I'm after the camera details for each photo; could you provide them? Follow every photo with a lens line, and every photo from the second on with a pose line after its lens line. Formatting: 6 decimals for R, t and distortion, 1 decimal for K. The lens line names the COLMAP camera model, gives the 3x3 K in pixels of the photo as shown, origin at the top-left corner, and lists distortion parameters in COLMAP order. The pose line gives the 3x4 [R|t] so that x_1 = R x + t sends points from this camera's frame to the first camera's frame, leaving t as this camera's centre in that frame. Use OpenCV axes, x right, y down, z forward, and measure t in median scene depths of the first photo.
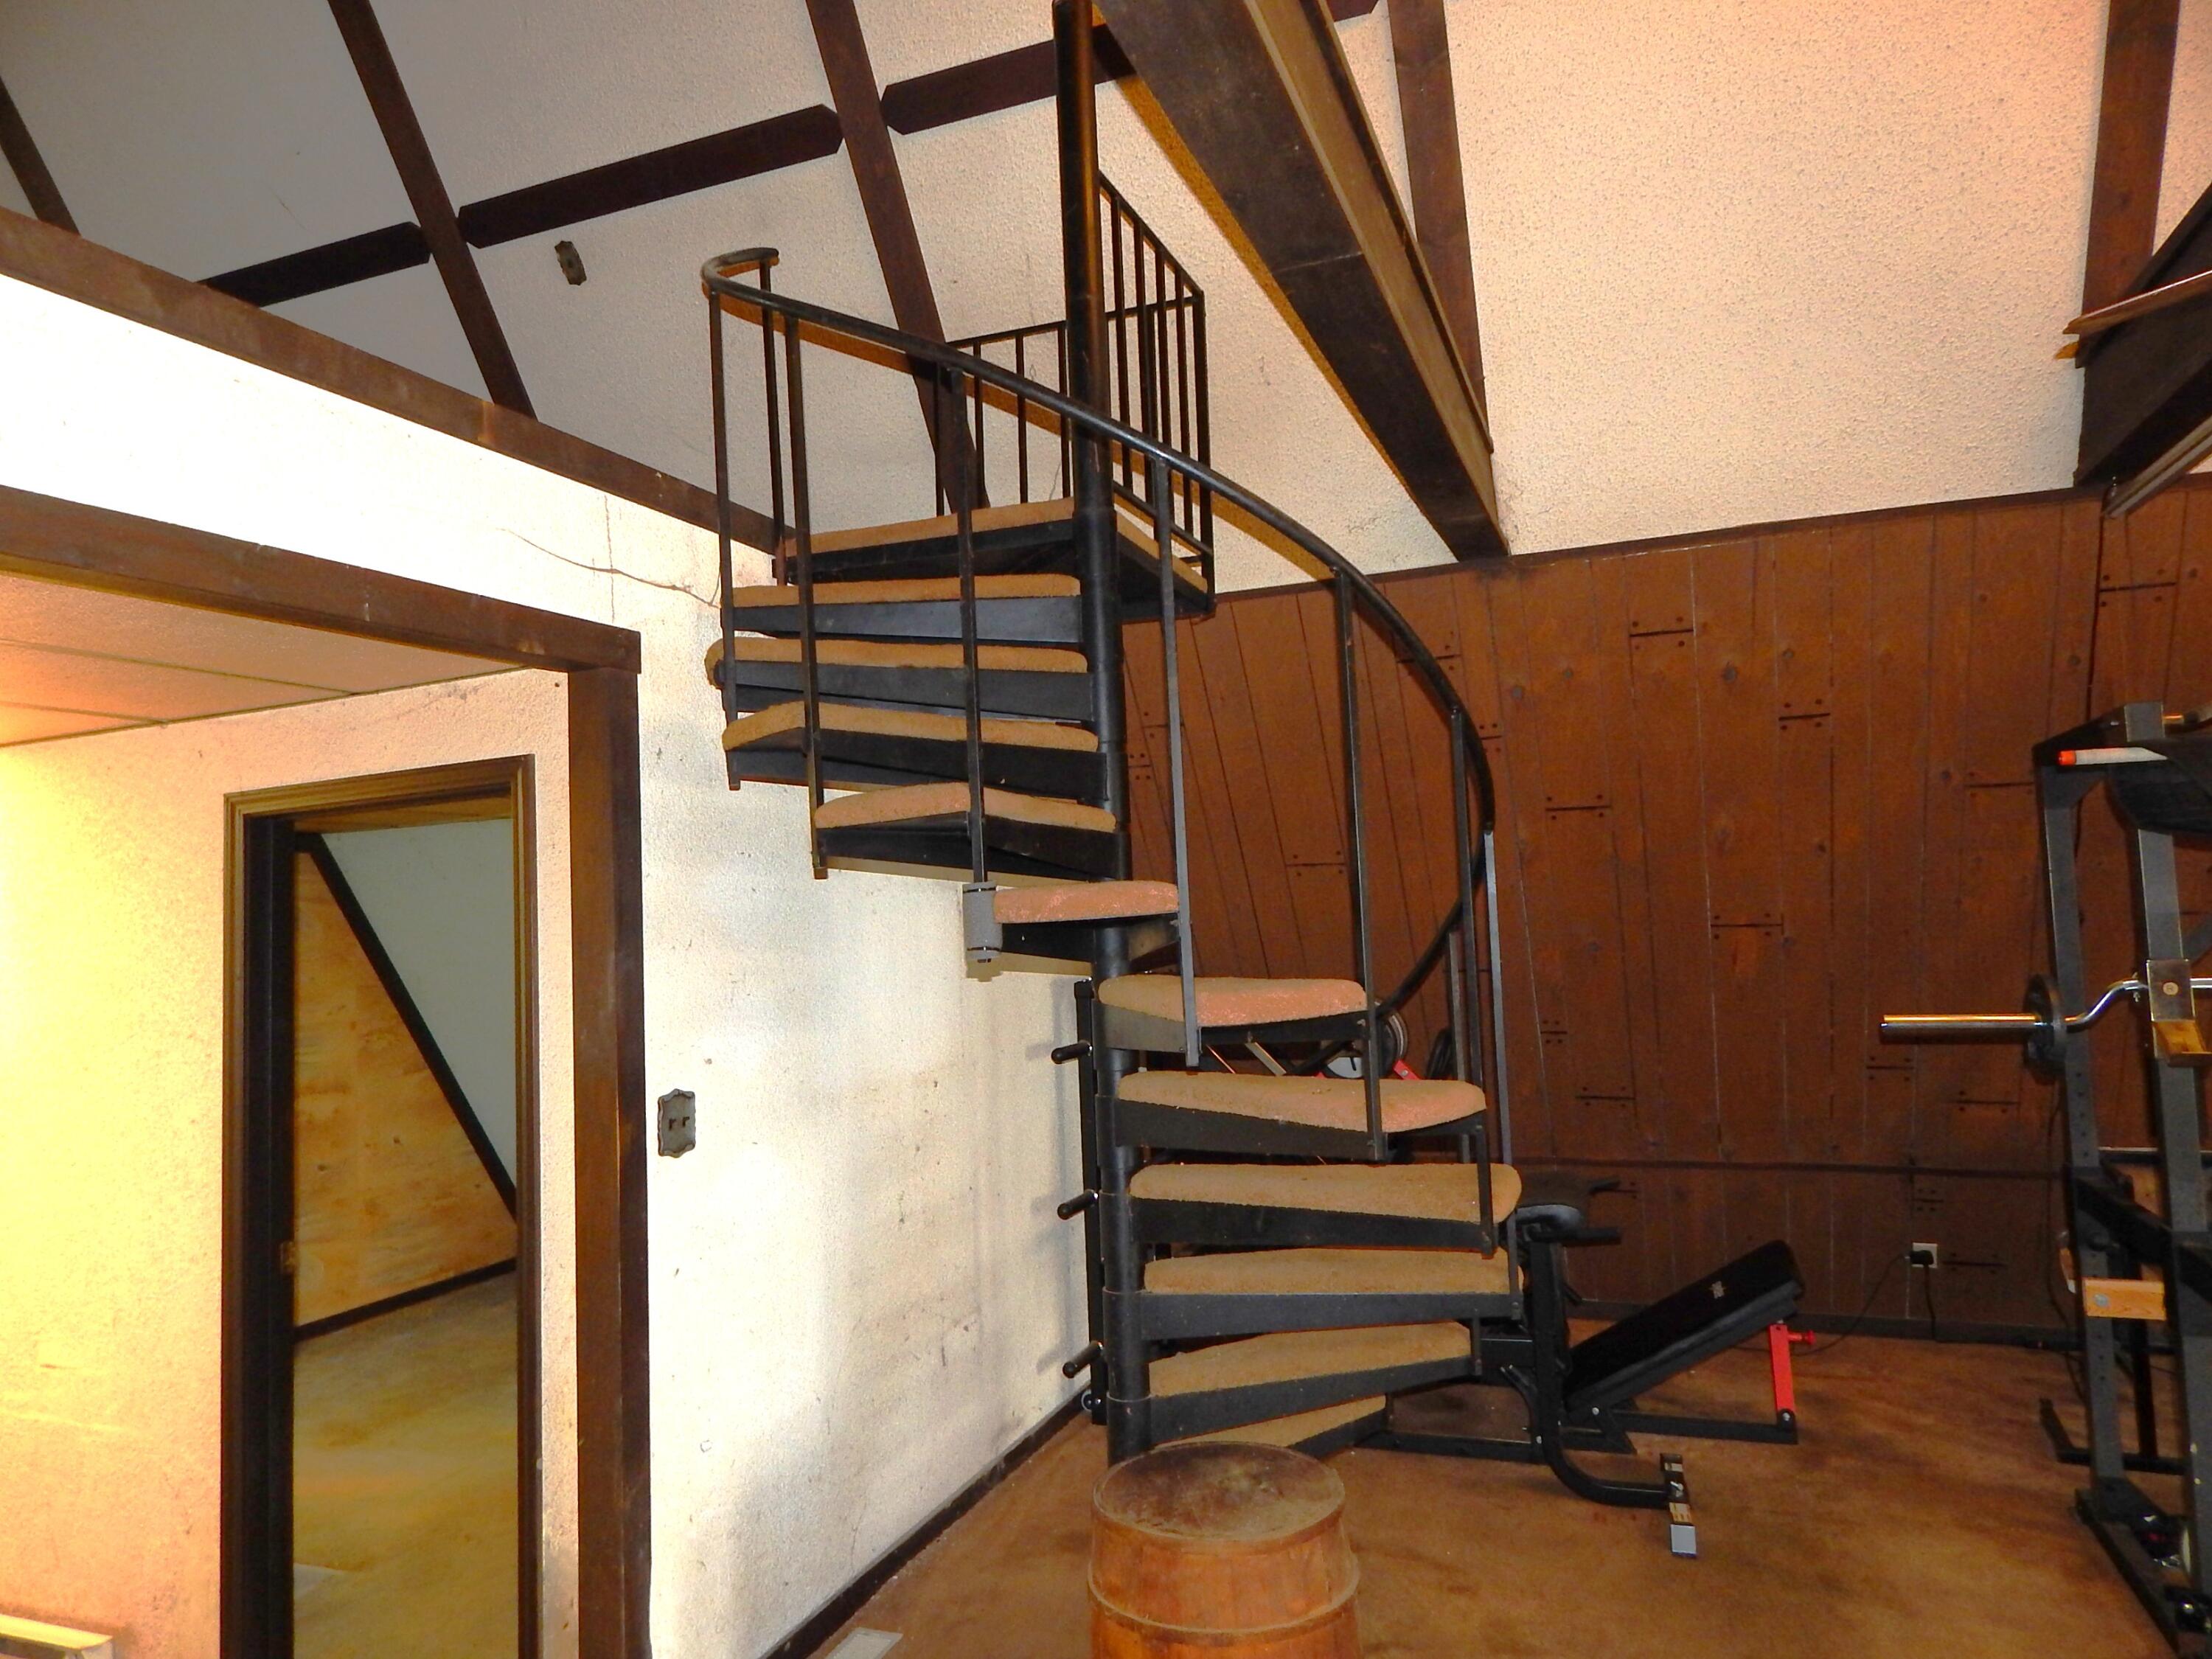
lens RADIAL K [[1451.4, 0, 1102.5], [0, 1451.4, 819.5], [0, 0, 1]] dist [-0.005705, 0.001100]
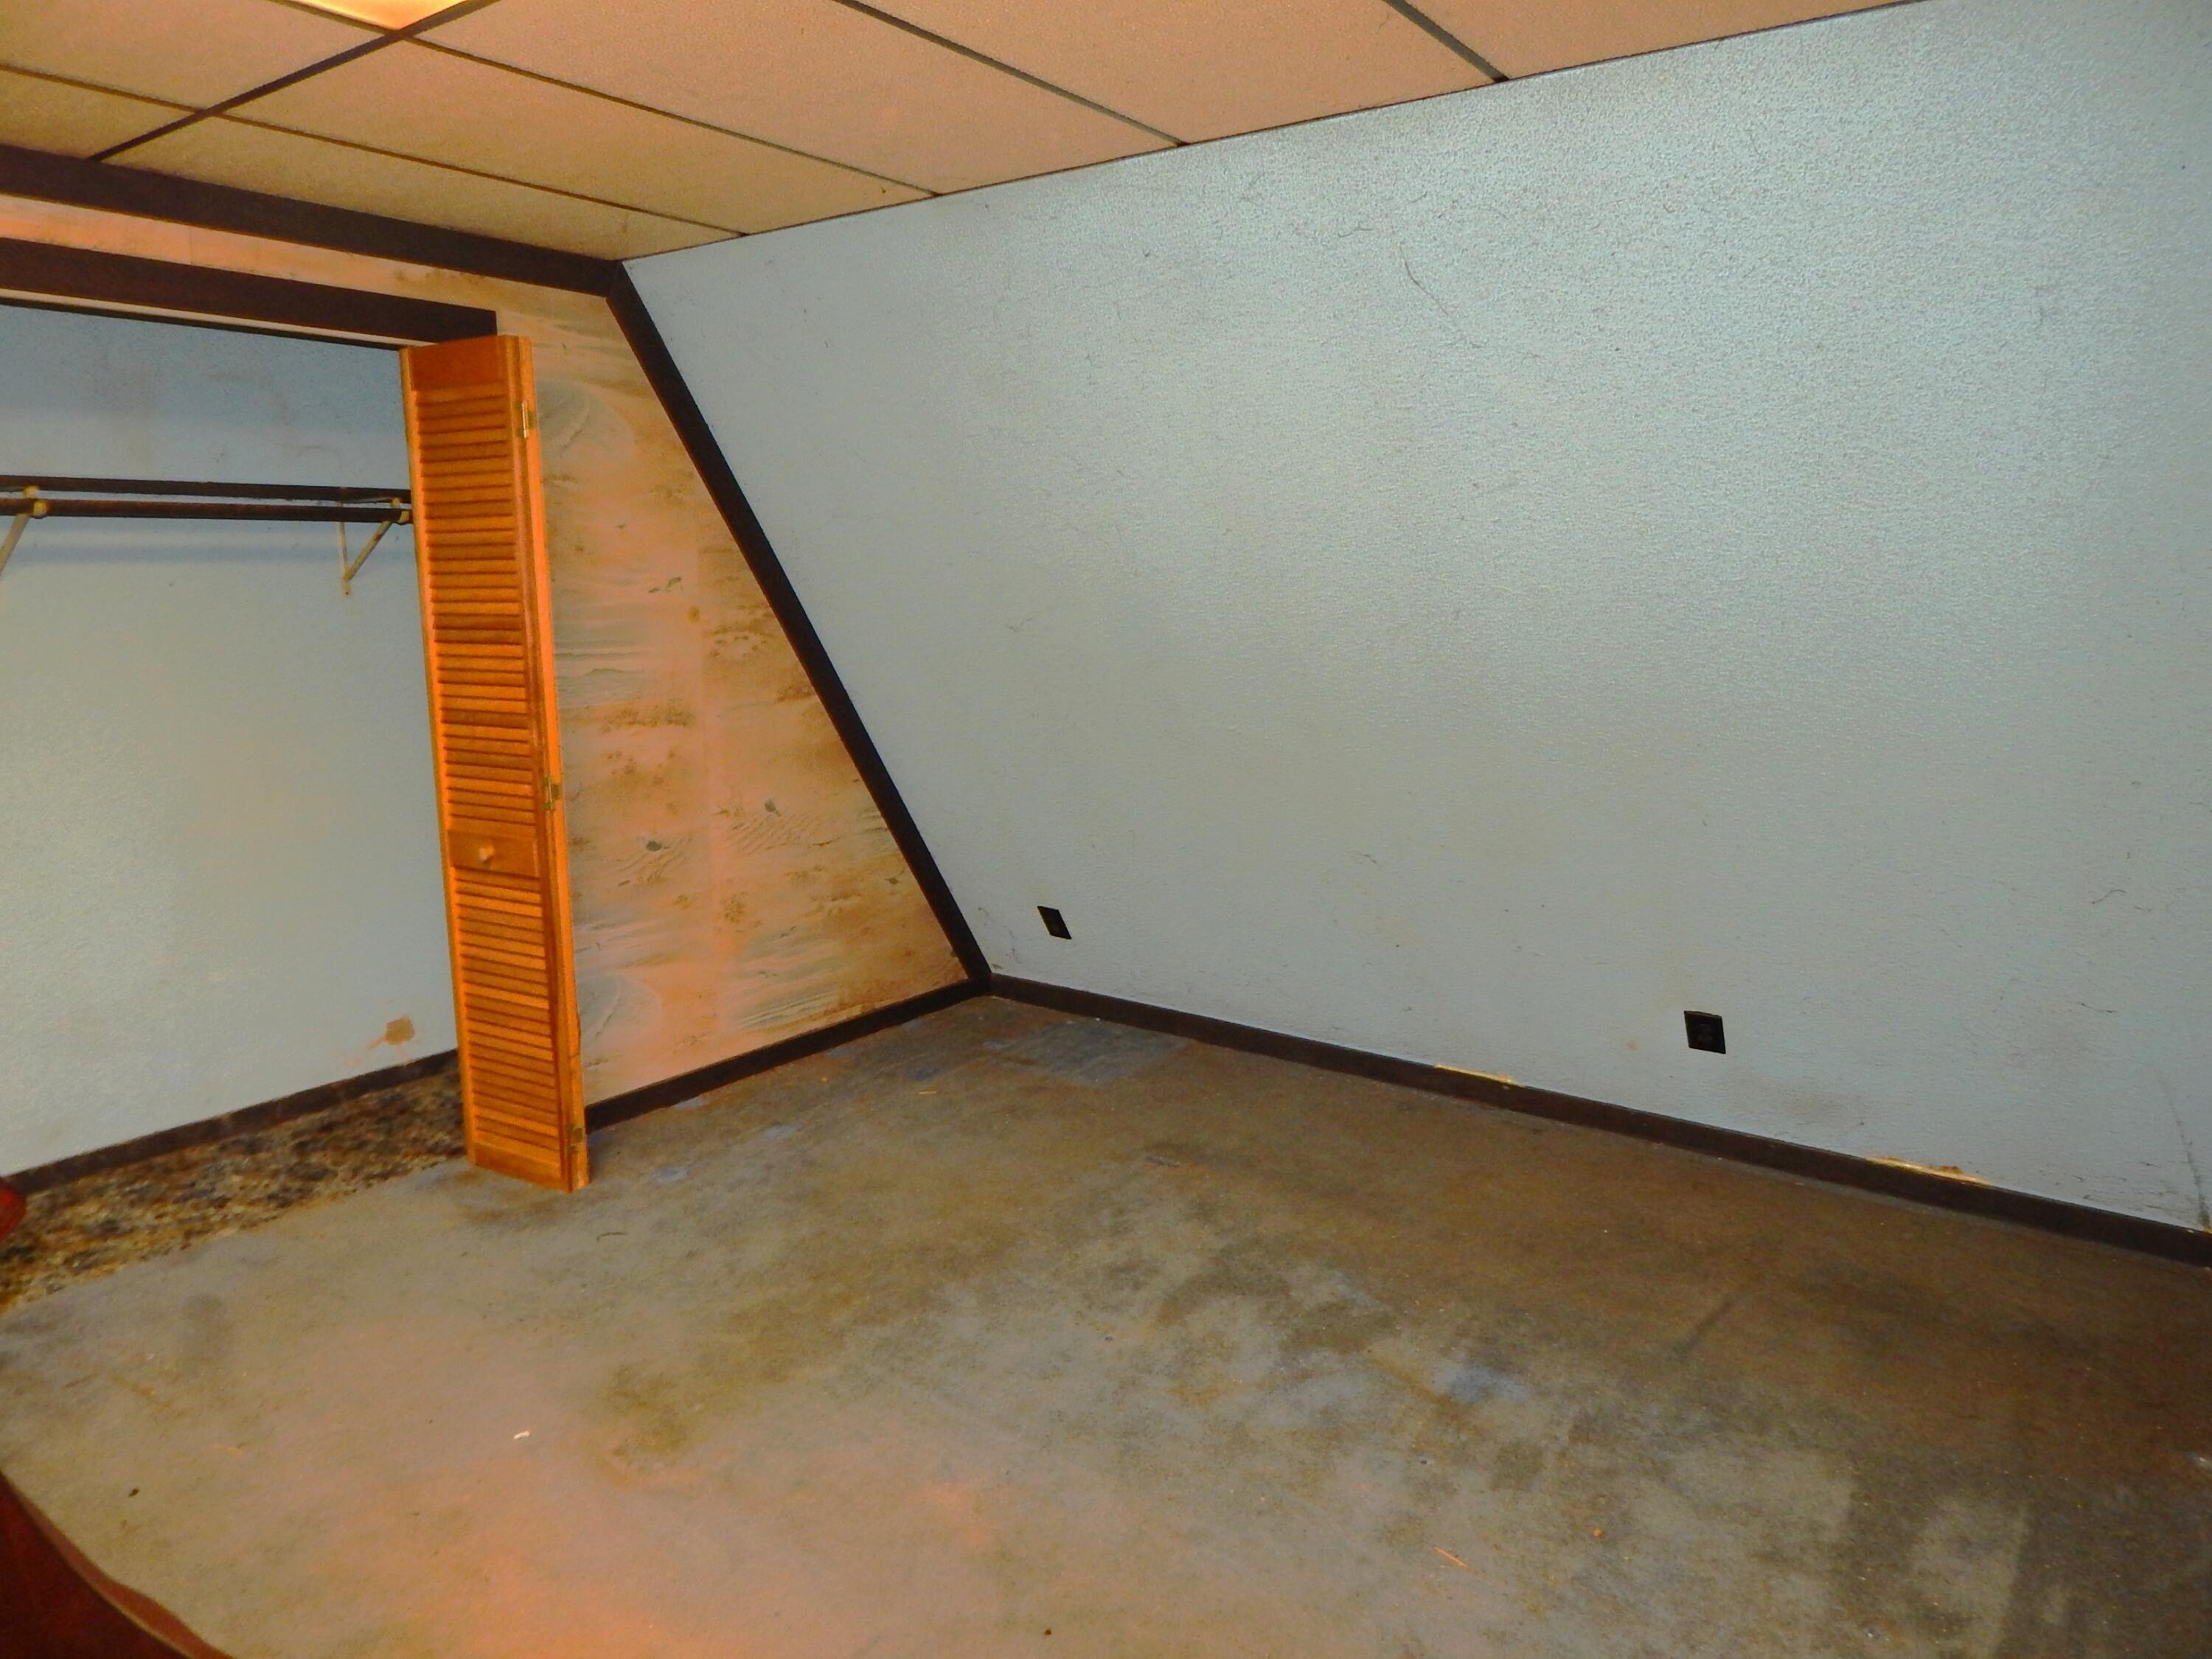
lens RADIAL K [[1451.4, 0, 1107.9], [0, 1451.4, 828.7], [0, 0, 1]] dist [-0.005705, 0.001100]
pose [[0.965184, 0.086478, -0.246863, -0.197070], [-0.024044, 0.969105, 0.245475, 0.076528], [0.260465, -0.230992, 0.937444, 0.461148]]
